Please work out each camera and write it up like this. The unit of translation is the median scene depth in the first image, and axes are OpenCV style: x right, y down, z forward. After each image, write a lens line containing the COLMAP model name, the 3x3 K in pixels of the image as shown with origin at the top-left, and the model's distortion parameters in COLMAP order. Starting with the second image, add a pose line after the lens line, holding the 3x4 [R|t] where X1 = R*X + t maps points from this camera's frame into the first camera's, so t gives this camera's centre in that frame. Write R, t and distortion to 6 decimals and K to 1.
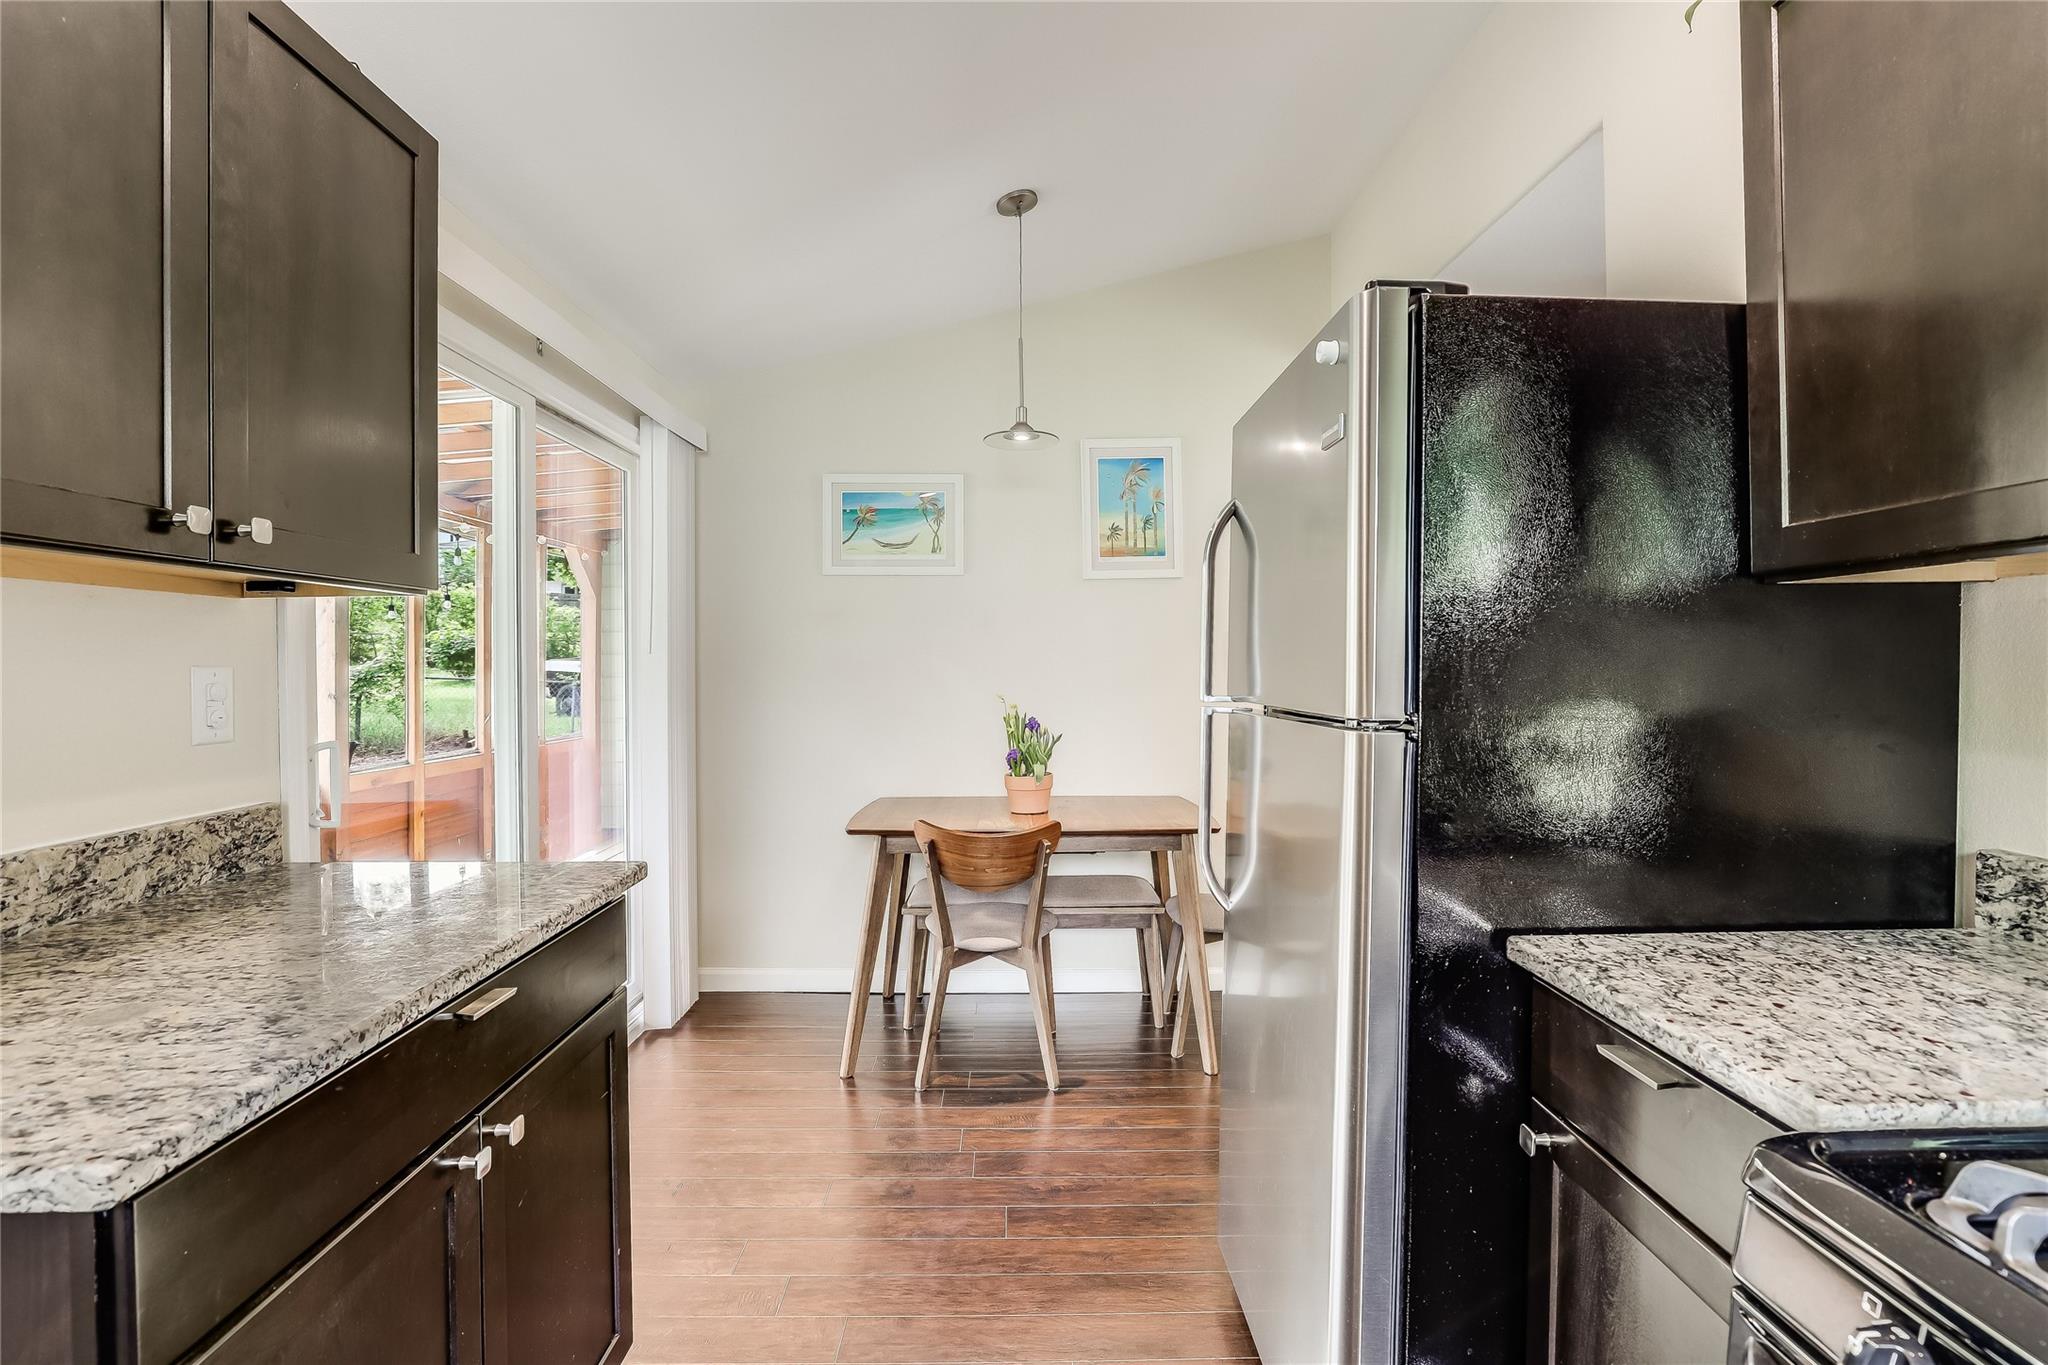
lens RADIAL K [[967.0, 0, 1019.0], [0, 967.0, 671.3], [0, 0, 1]] dist [-0.012084, 0.001956]
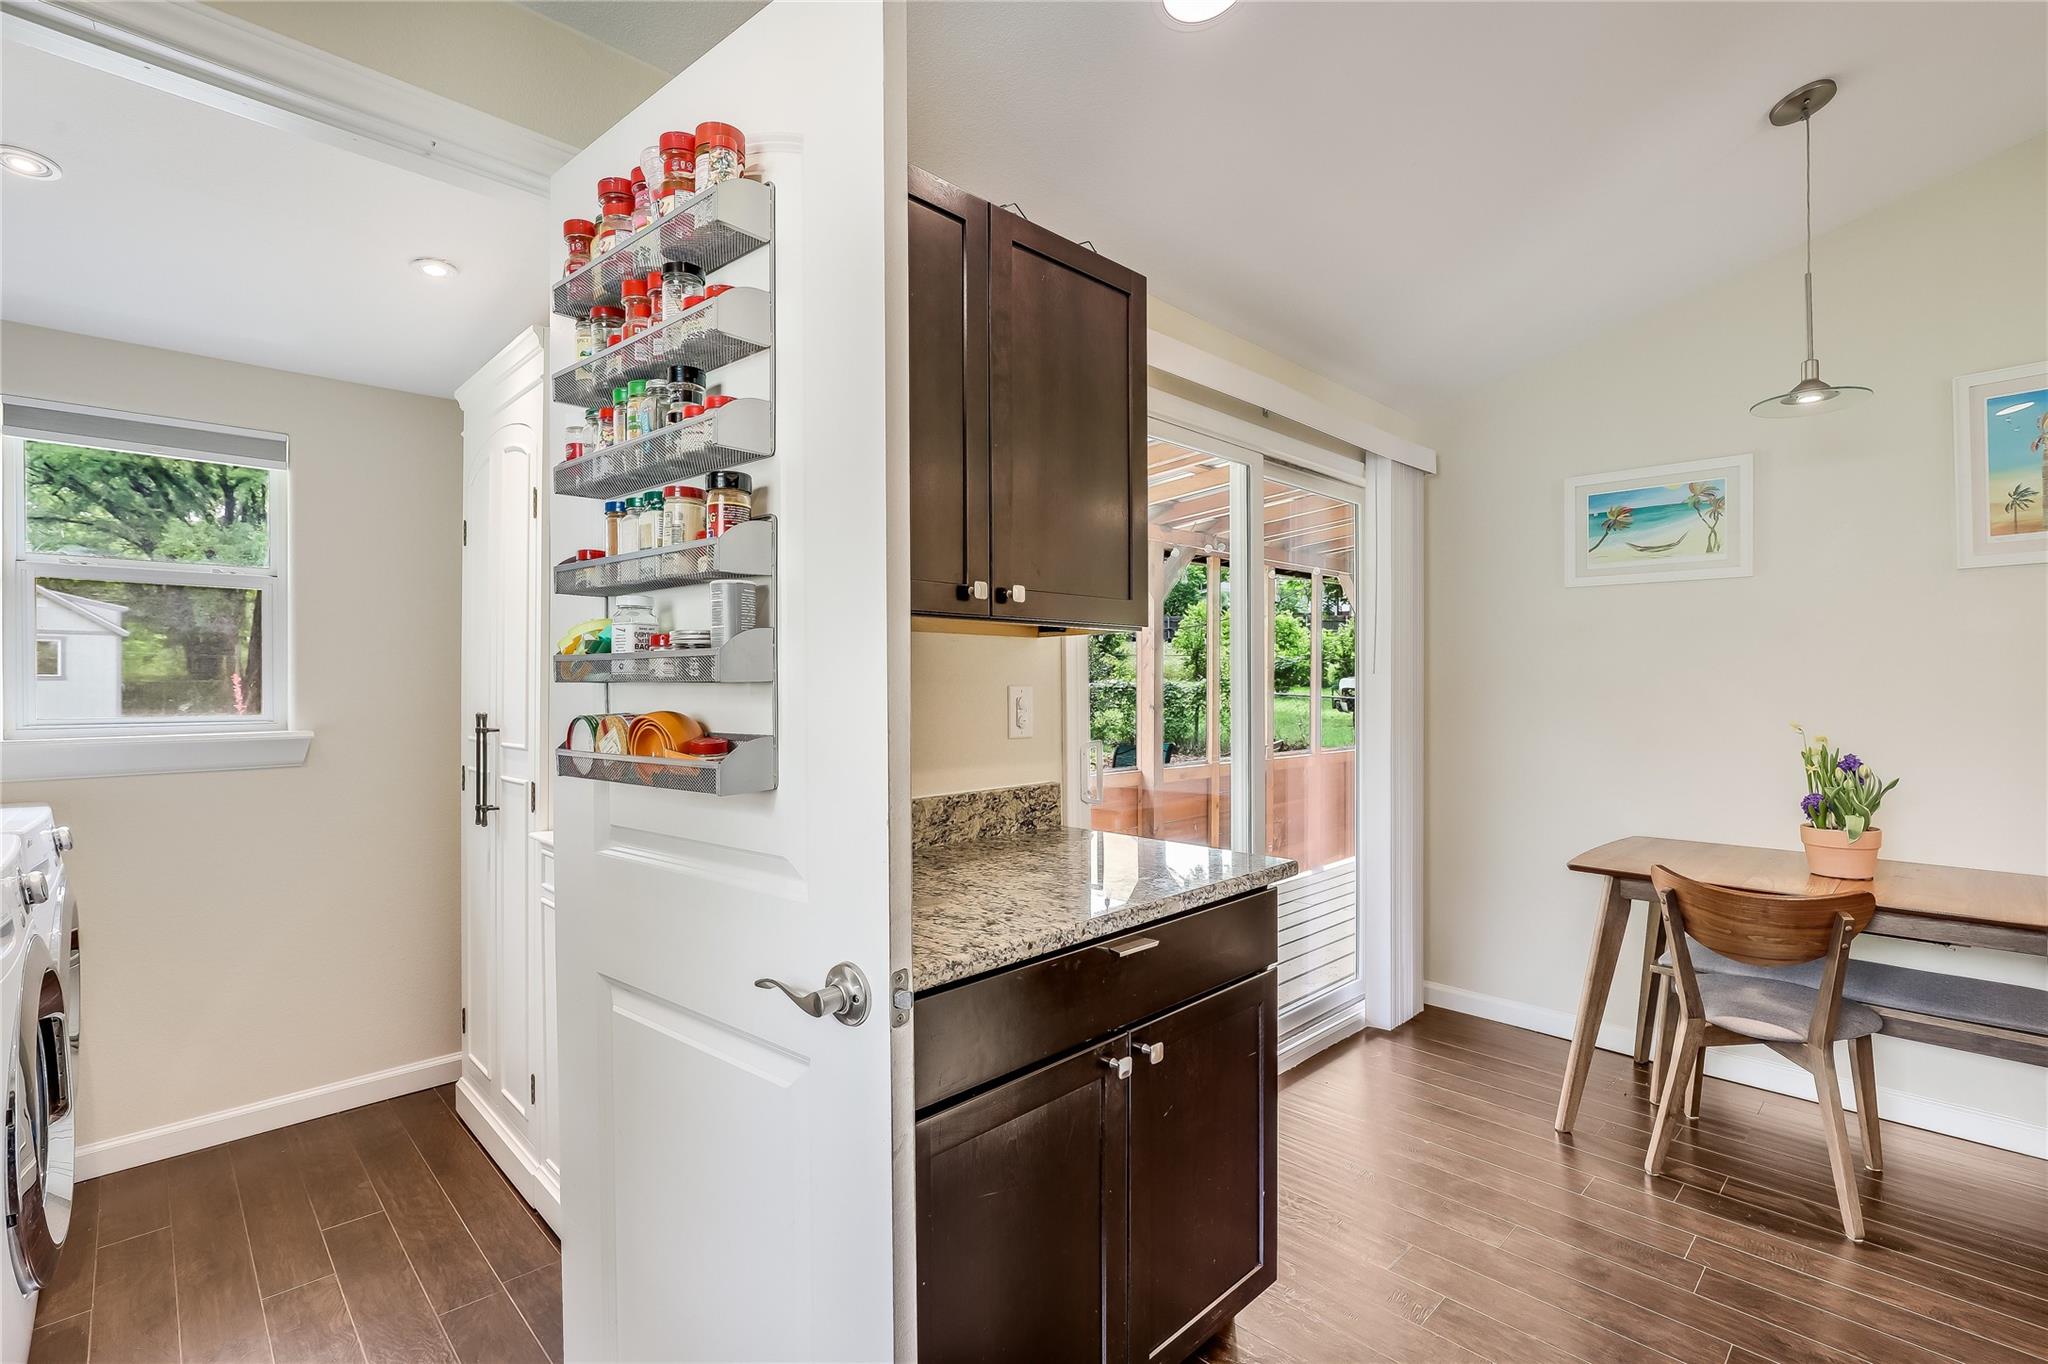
lens RADIAL K [[931.2, 0, 1020.8], [0, 931.2, 692.3], [0, 0, 1]] dist [-0.000841, 0.000948]
pose [[0.695775, 0.010665, -0.718180, 0.101360], [-0.007426, 0.999943, 0.007655, -0.003157], [0.718221, 0.000007, 0.695815, 0.006807]]
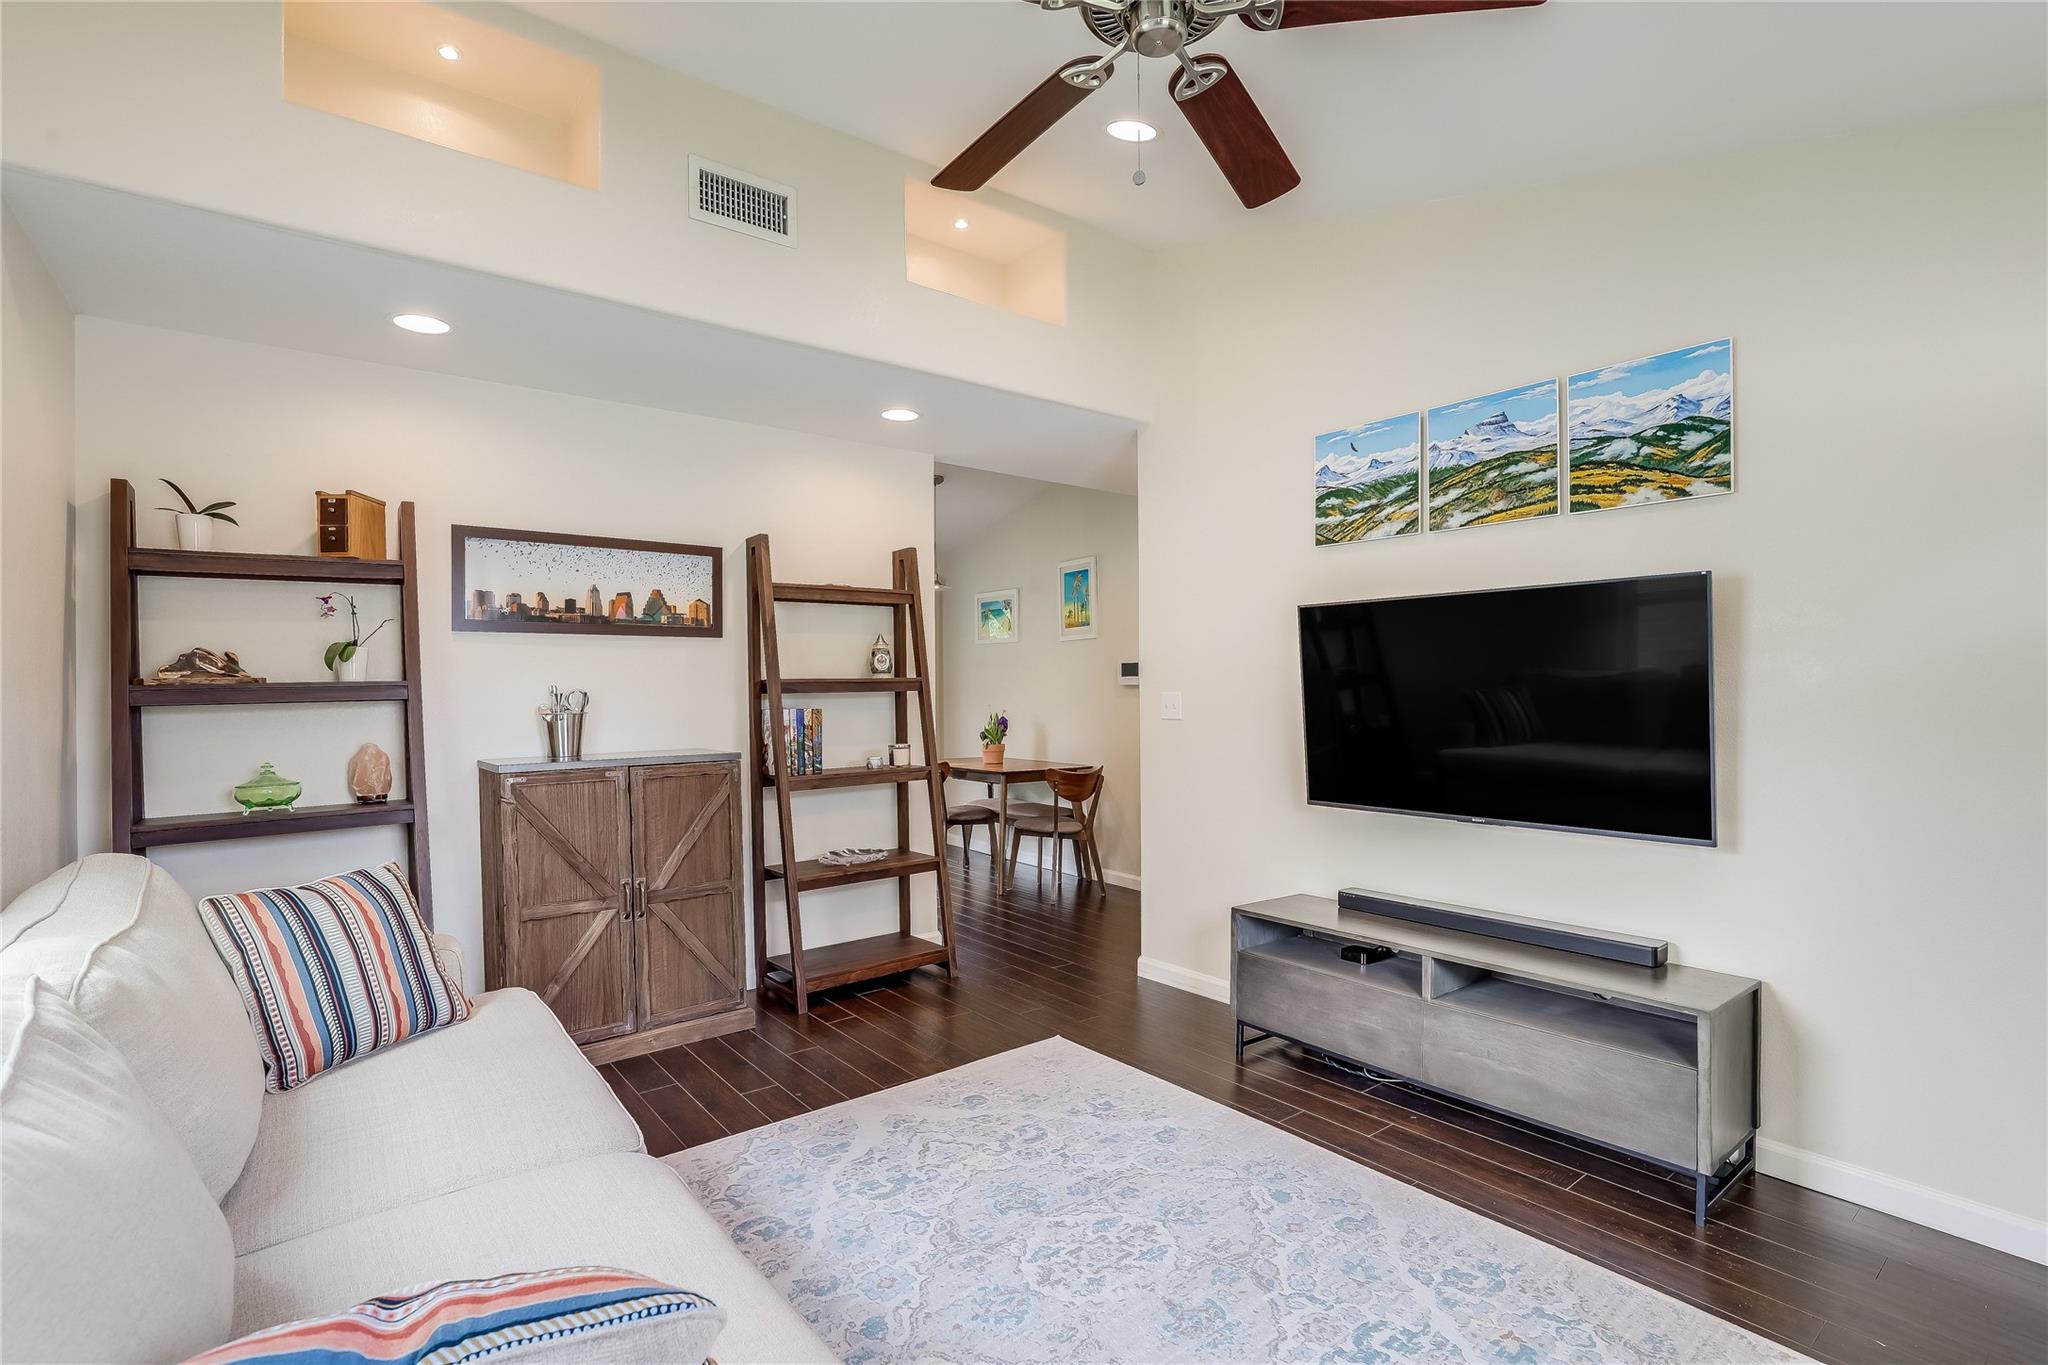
lens RADIAL K [[957.7, 0, 998.5], [0, 957.7, 697.1], [0, 0, 1]] dist [-0.000044, 0.000359]
pose [[0.600583, 0.005160, -0.799546, 1.808060], [-0.000990, 0.999983, 0.005710, -0.004477], [0.799562, -0.002638, 0.600578, -0.196820]]
